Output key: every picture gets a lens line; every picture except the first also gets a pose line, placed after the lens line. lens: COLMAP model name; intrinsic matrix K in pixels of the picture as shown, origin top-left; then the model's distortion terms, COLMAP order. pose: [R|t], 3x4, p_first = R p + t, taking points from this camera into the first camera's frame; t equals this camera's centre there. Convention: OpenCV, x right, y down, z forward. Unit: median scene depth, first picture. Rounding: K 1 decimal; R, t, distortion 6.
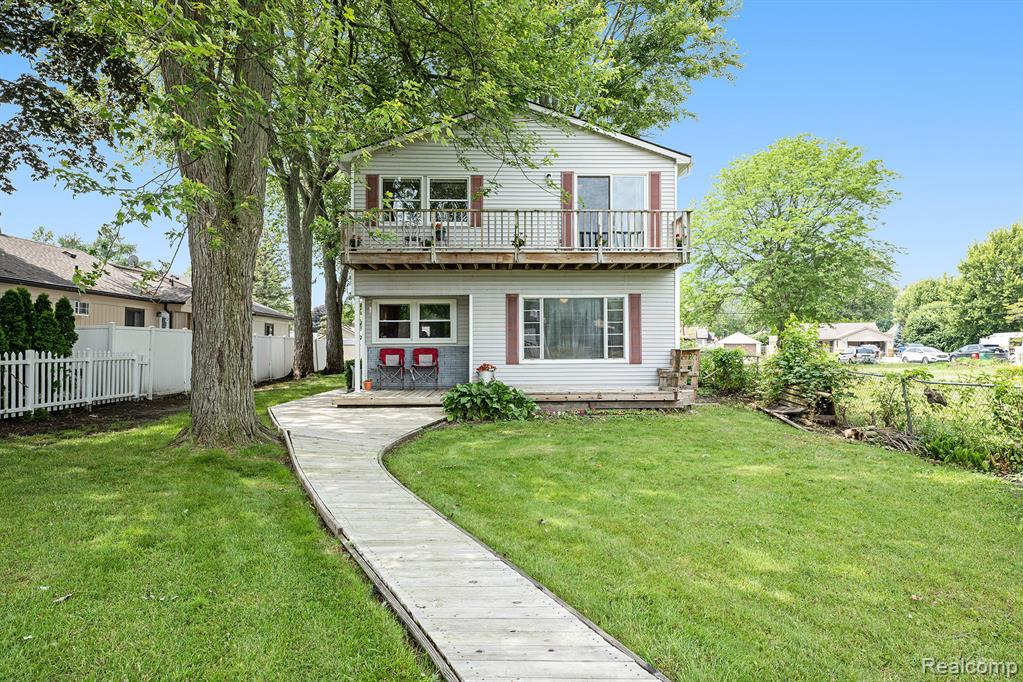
lens RADIAL K [[654.0, 0, 509.1], [0, 654.0, 341.3], [0, 0, 1]] dist [-0.041393, -0.001184]
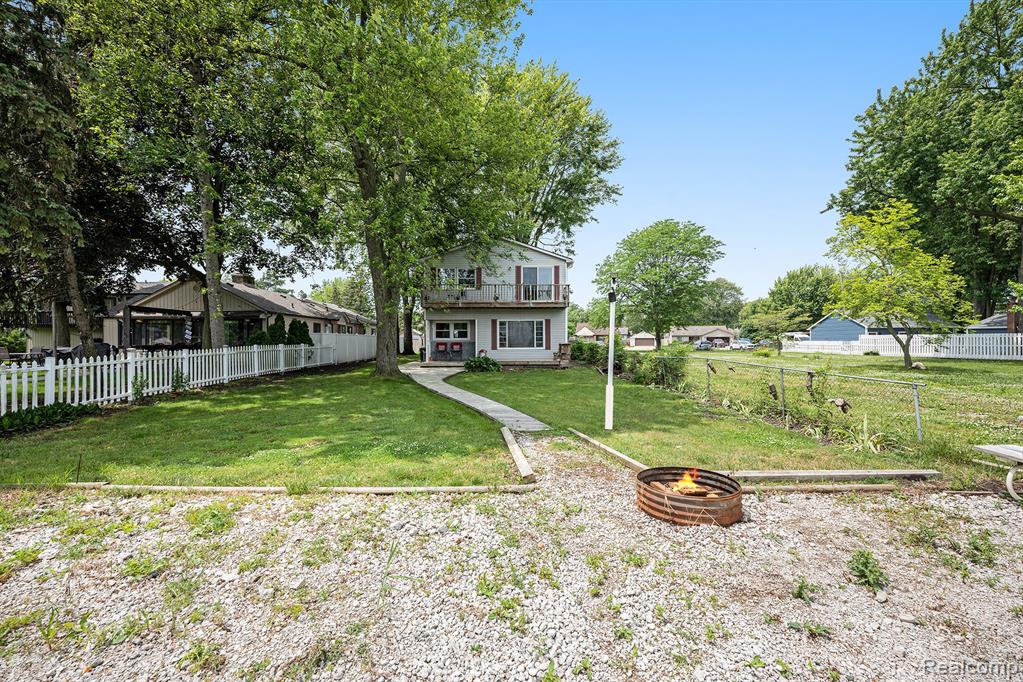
lens RADIAL K [[446.9, 0, 517.6], [0, 446.9, 341.6], [0, 0, 1]] dist [0.002079, 0.000074]
pose [[0.999896, 0.002065, 0.014295, 0.063978], [-0.002289, 0.999875, 0.015673, -0.018017], [-0.014261, -0.015704, 0.999775, -0.574033]]
